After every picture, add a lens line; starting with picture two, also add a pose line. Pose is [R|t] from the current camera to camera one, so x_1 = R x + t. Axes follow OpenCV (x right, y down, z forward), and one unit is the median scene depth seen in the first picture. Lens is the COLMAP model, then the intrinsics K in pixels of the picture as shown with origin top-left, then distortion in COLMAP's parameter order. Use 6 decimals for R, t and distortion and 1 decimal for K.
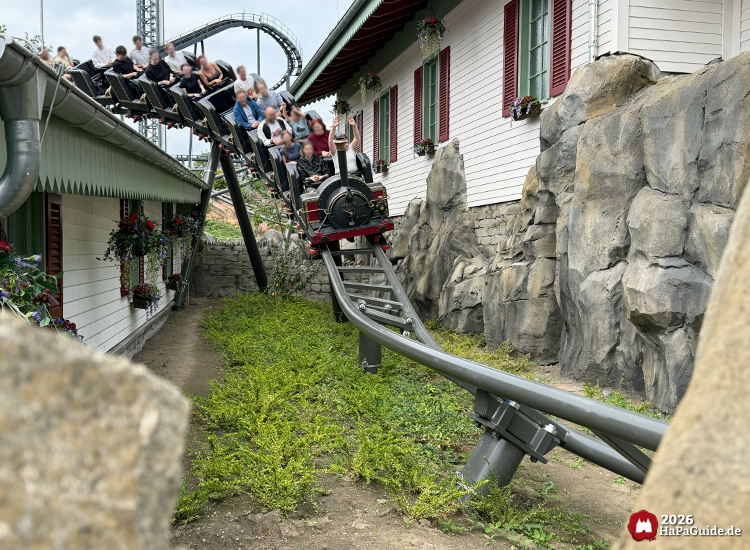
lens RADIAL K [[708.0, 0, 375.0], [0, 708.0, 275.0], [0, 0, 1]] dist [0.199050, -0.428681]
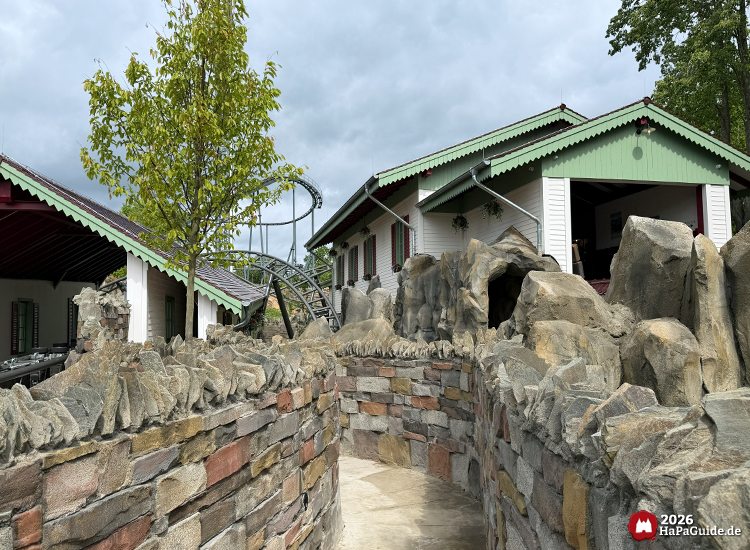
lens RADIAL K [[572.9, 0, 384.2], [0, 572.9, 274.0], [0, 0, 1]] dist [0.117540, -0.211501]
pose [[0.999913, -0.011952, -0.005519, 0.117169], [0.011248, 0.993466, -0.113570, 0.009004], [0.006841, 0.113498, 0.993515, -0.654126]]
